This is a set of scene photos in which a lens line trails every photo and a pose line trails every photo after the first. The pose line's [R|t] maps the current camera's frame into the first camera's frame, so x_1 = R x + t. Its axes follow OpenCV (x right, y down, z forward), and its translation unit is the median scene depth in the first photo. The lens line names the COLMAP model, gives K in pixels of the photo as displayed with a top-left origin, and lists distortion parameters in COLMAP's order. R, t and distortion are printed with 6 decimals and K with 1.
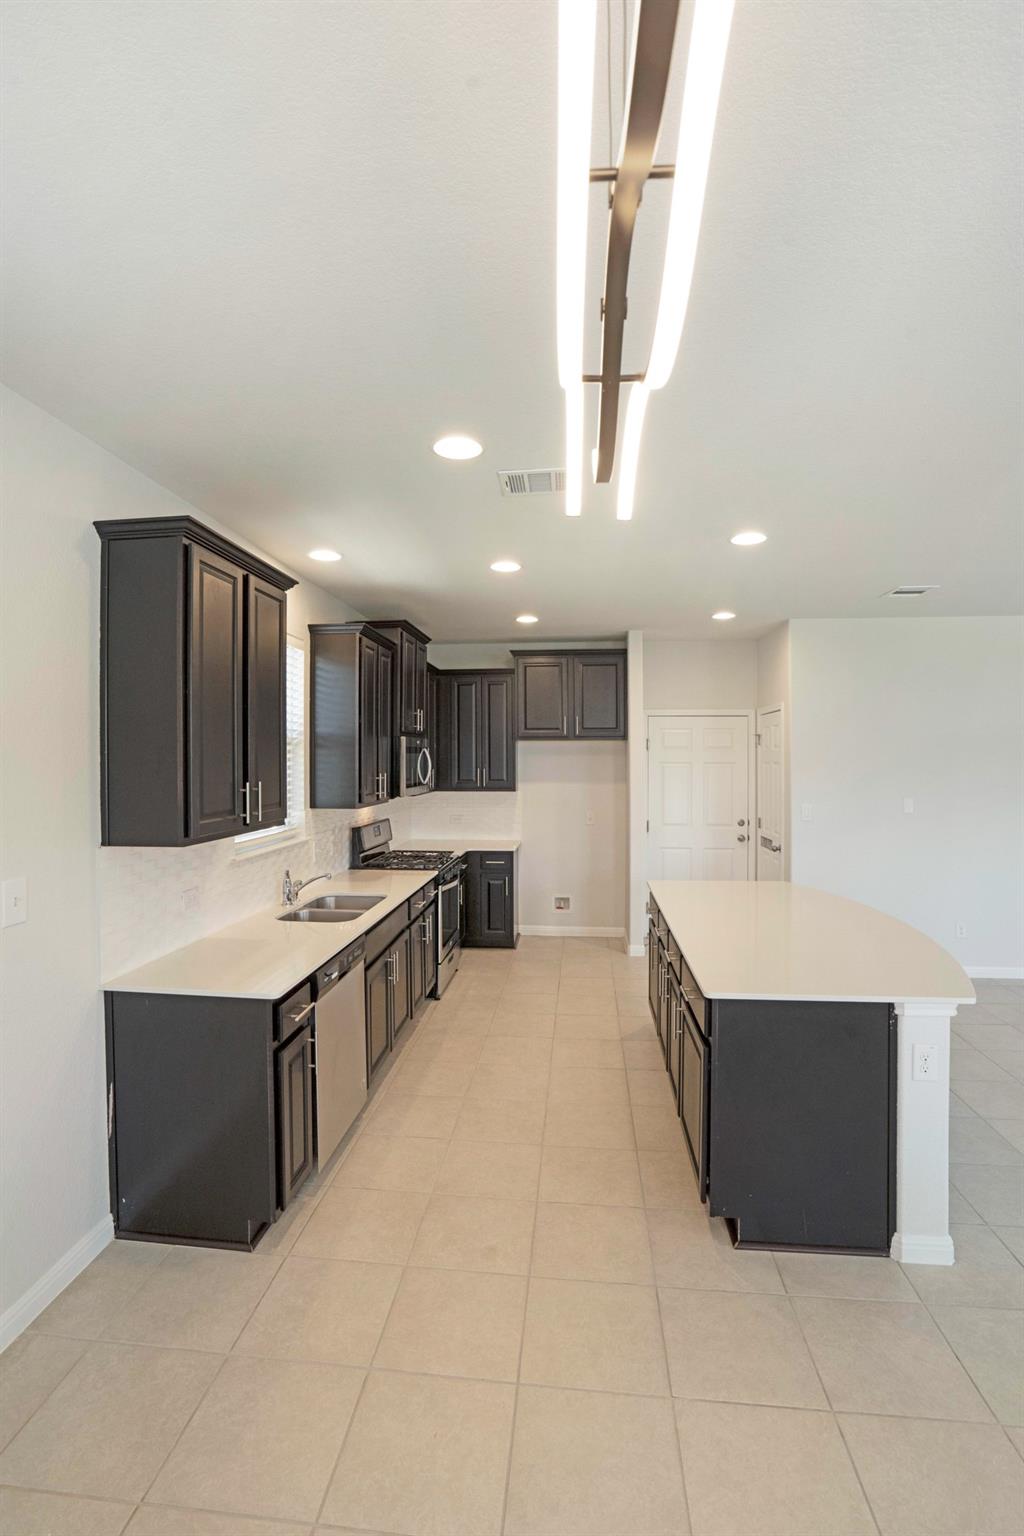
lens RADIAL K [[733.1, 0, 513.2], [0, 733.1, 754.8], [0, 0, 1]] dist [-0.024708, 0.003534]
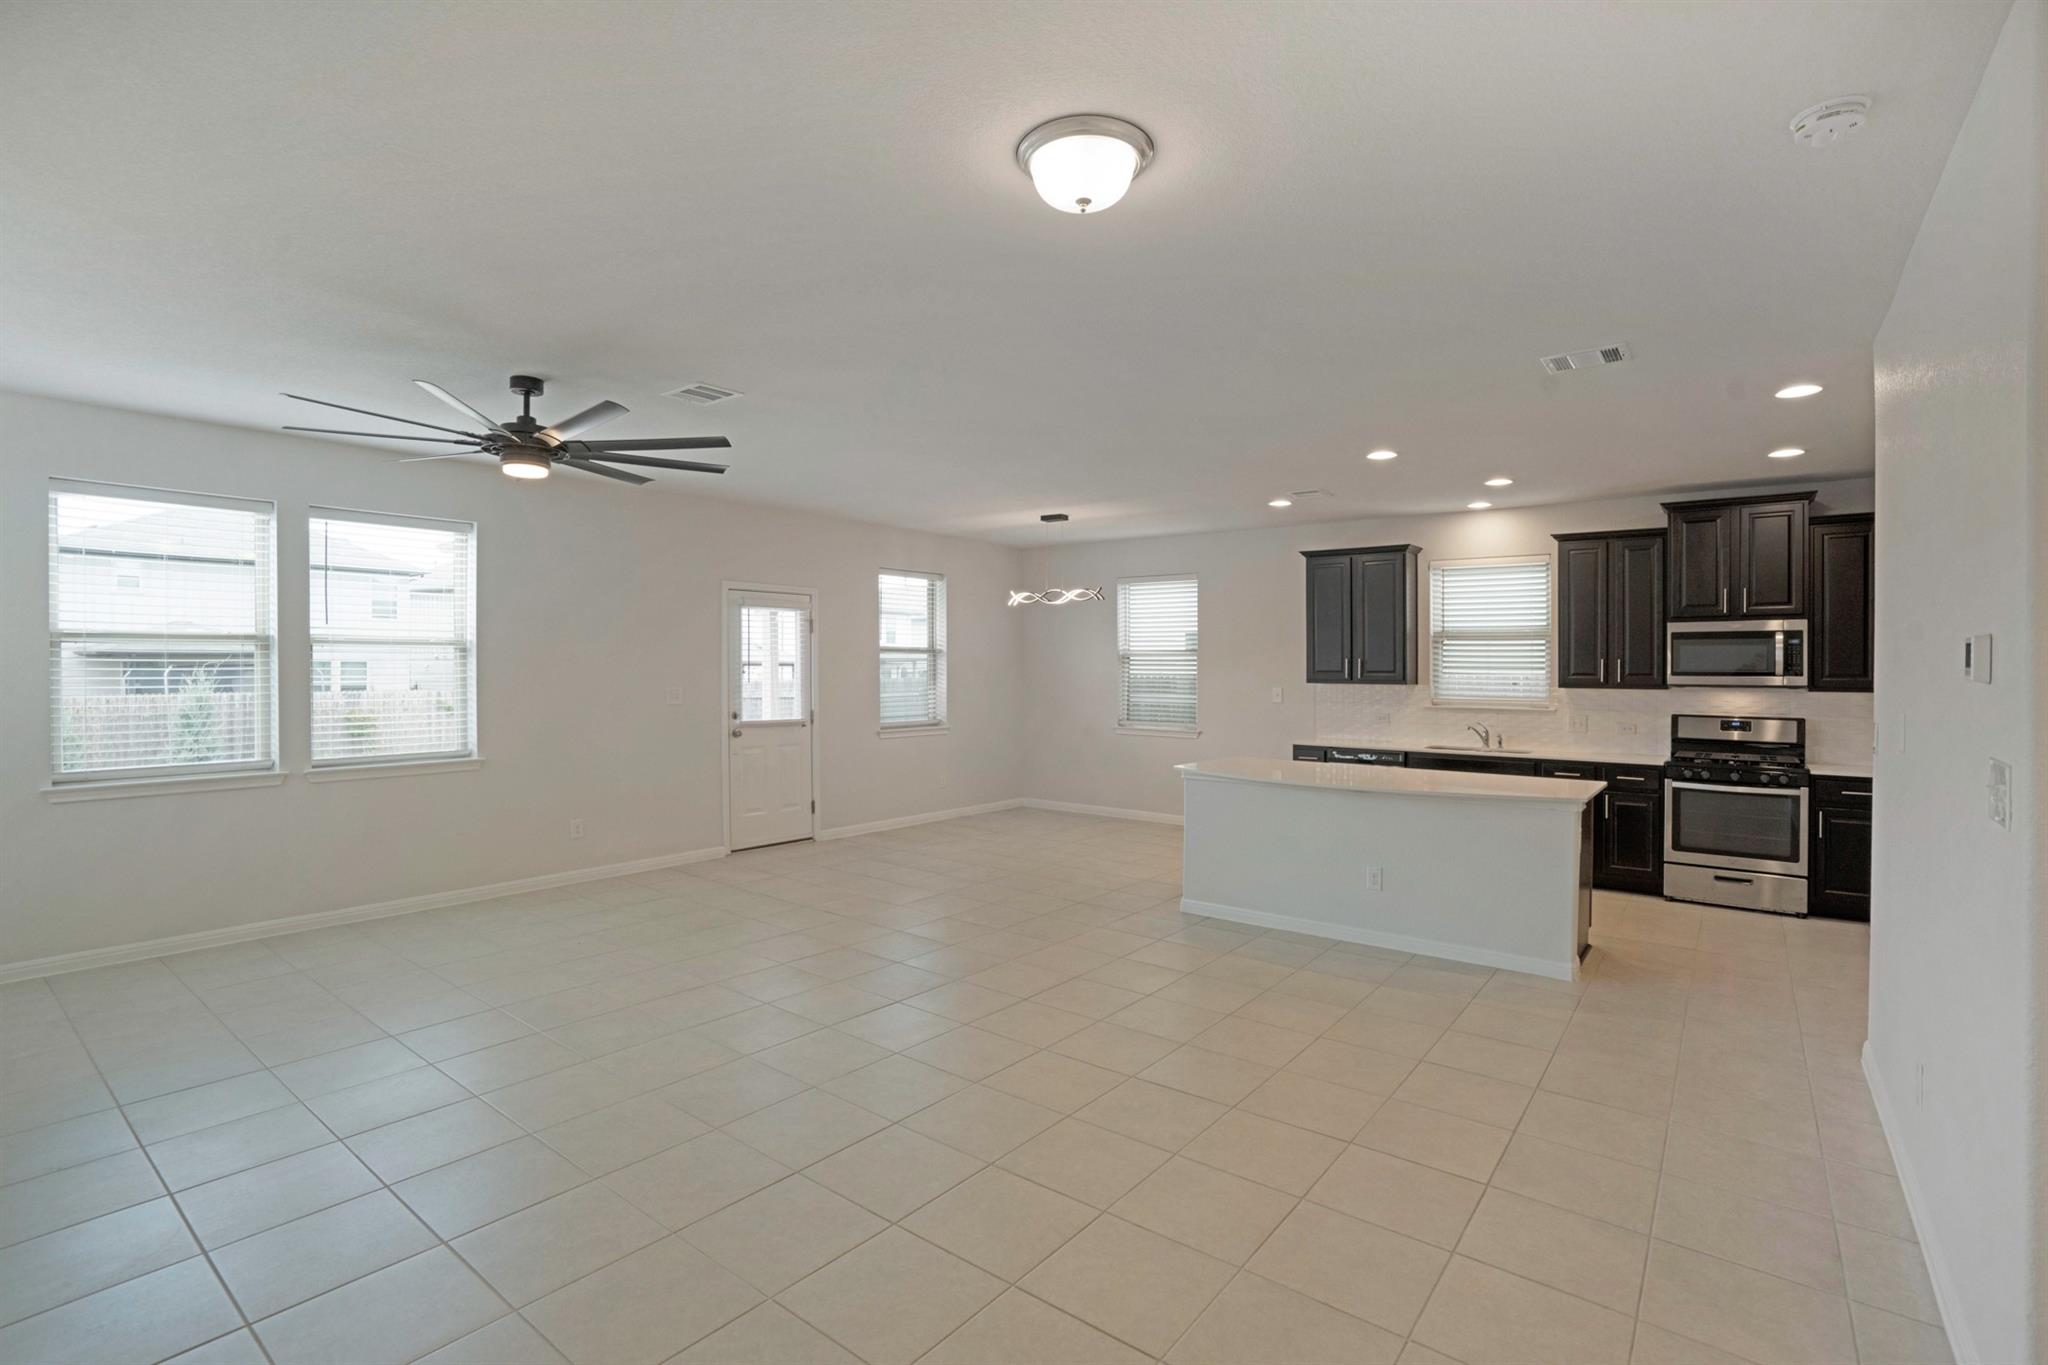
lens RADIAL K [[977.4, 0, 1026.6], [0, 977.4, 681.2], [0, 0, 1]] dist [-0.024708, 0.003534]
pose [[-0.529276, 0.011591, -0.848371, 1.090924], [0.000029, 0.999907, 0.013644, 0.027617], [0.848450, 0.007197, -0.529227, 0.749754]]
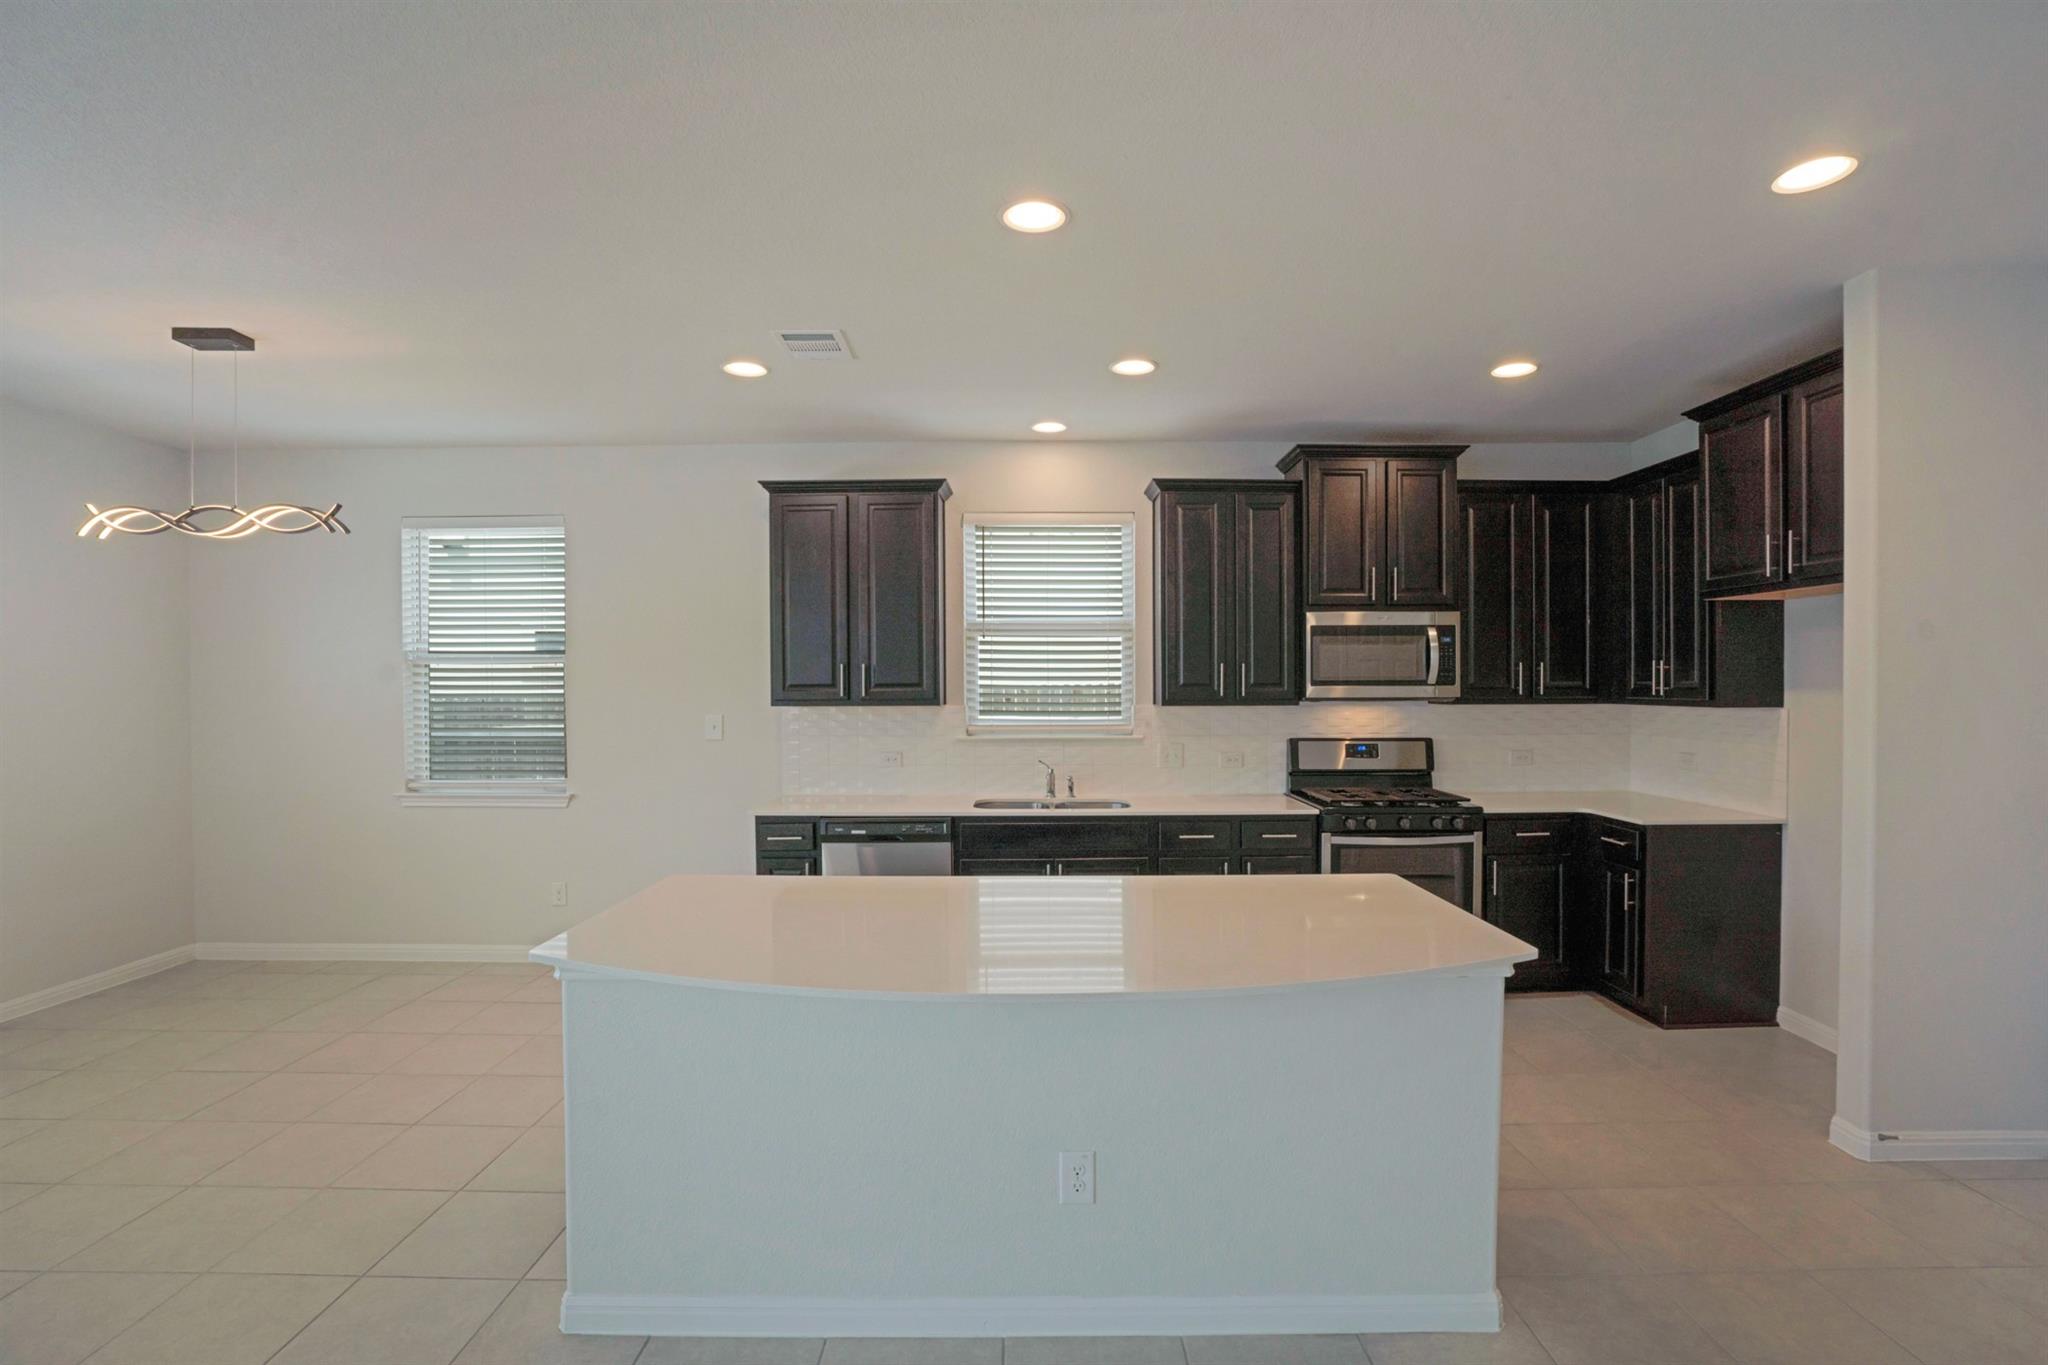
lens RADIAL K [[977.4, 0, 1044.2], [0, 977.4, 698.0], [0, 0, 1]] dist [-0.024708, 0.003534]
pose [[0.107080, 0.020506, -0.994039, 0.582692], [0.009579, 0.999720, 0.021655, 0.027027], [0.994204, -0.011841, 0.106854, 0.510870]]
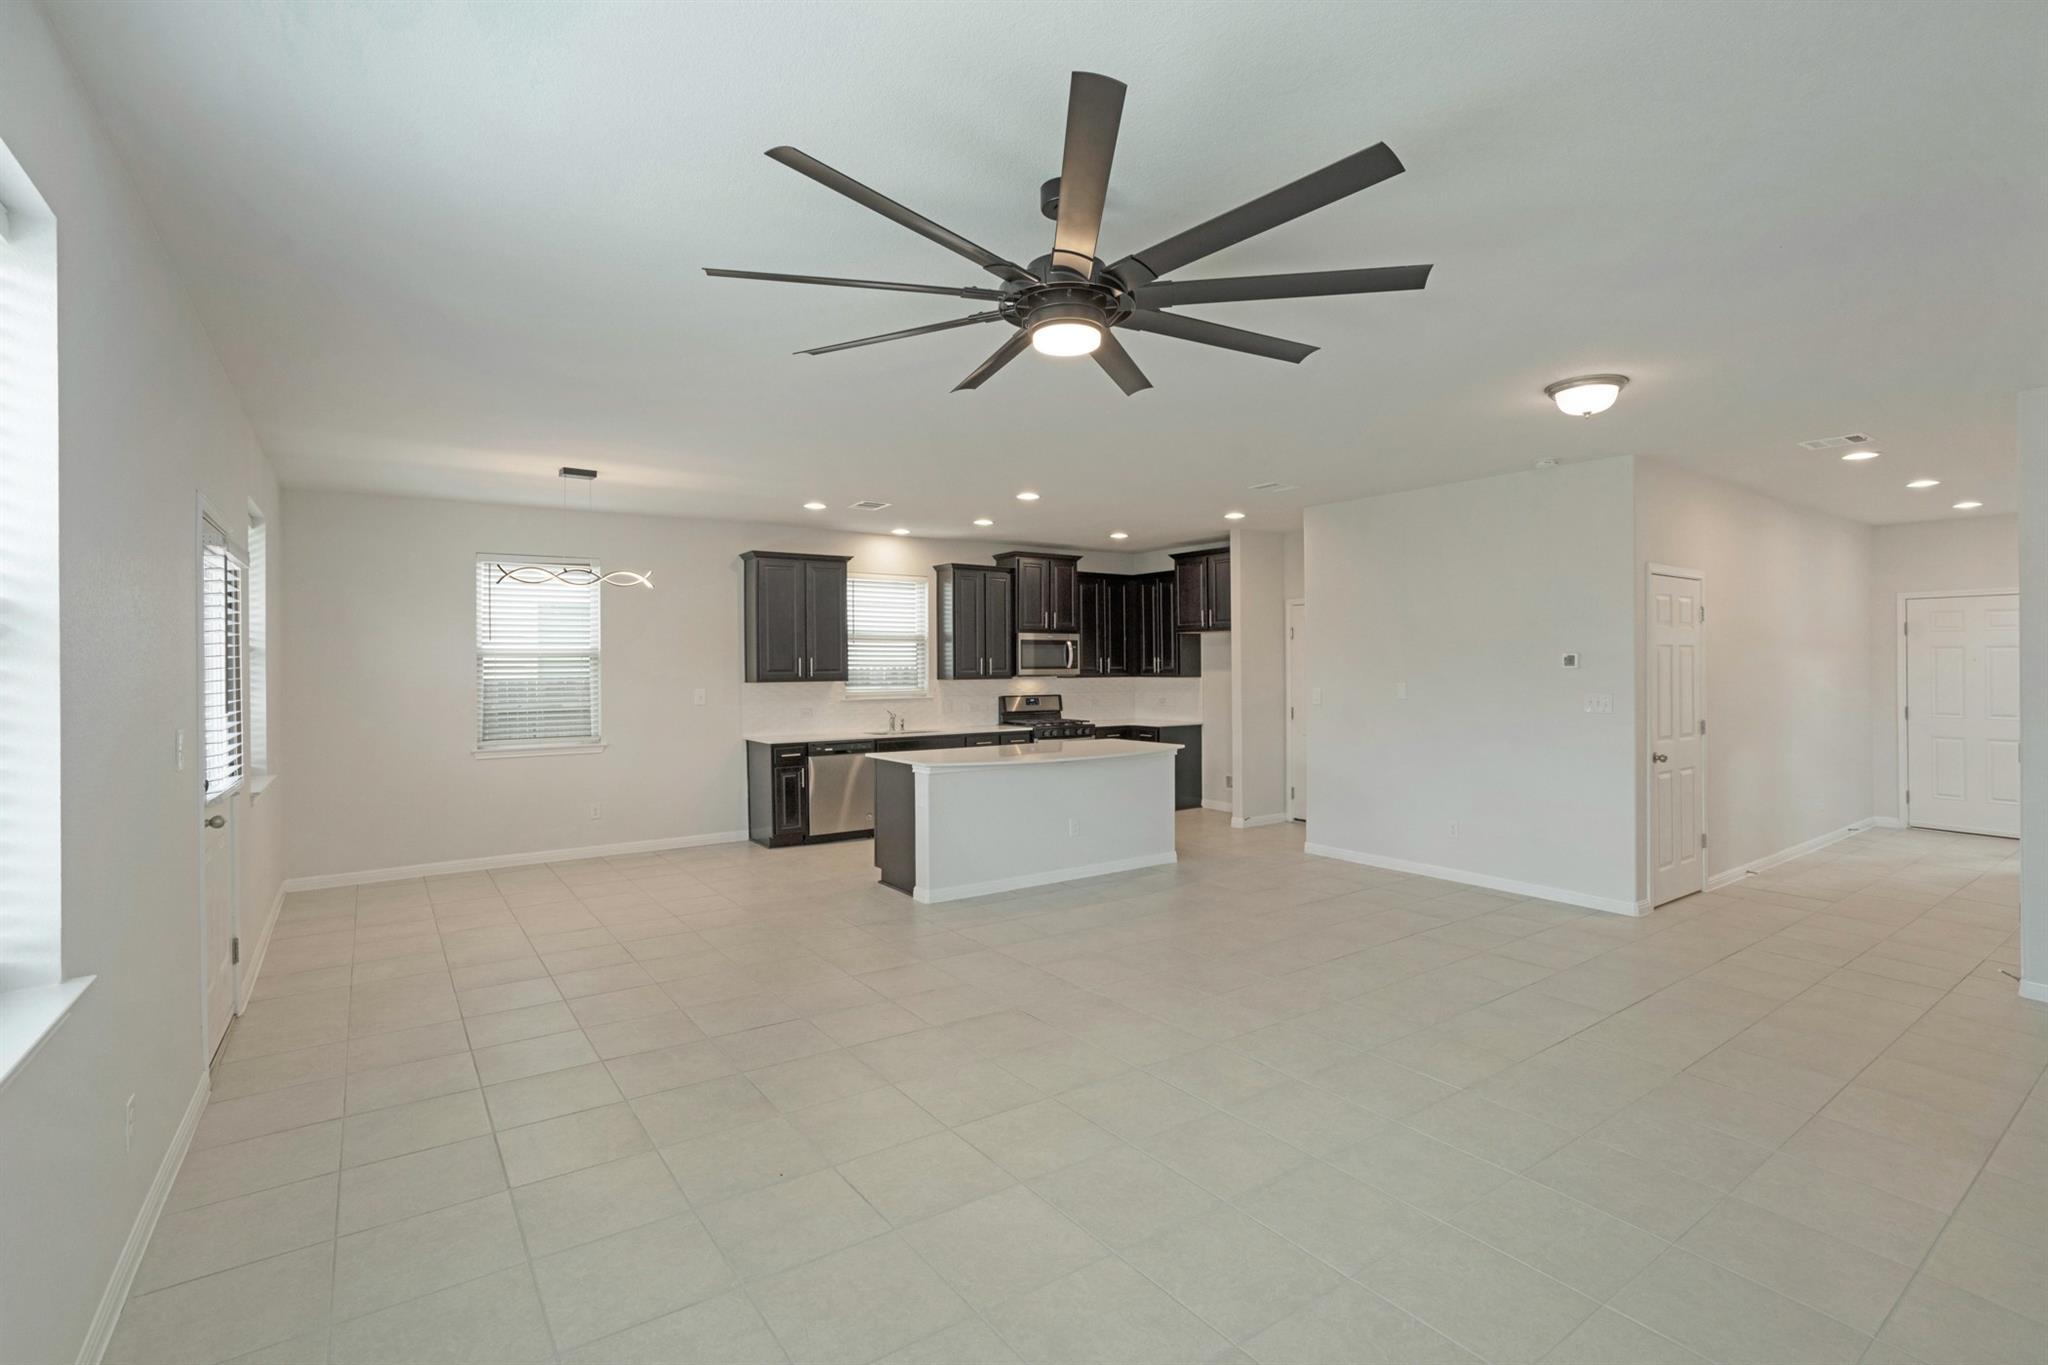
lens RADIAL K [[977.4, 0, 1036.3], [0, 977.4, 675.9], [0, 0, 1]] dist [-0.024708, 0.003534]
pose [[0.662696, 0.006806, -0.748857, 1.011365], [0.008443, 0.999827, 0.016558, 0.021297], [0.748841, -0.017296, 0.662524, -0.184876]]
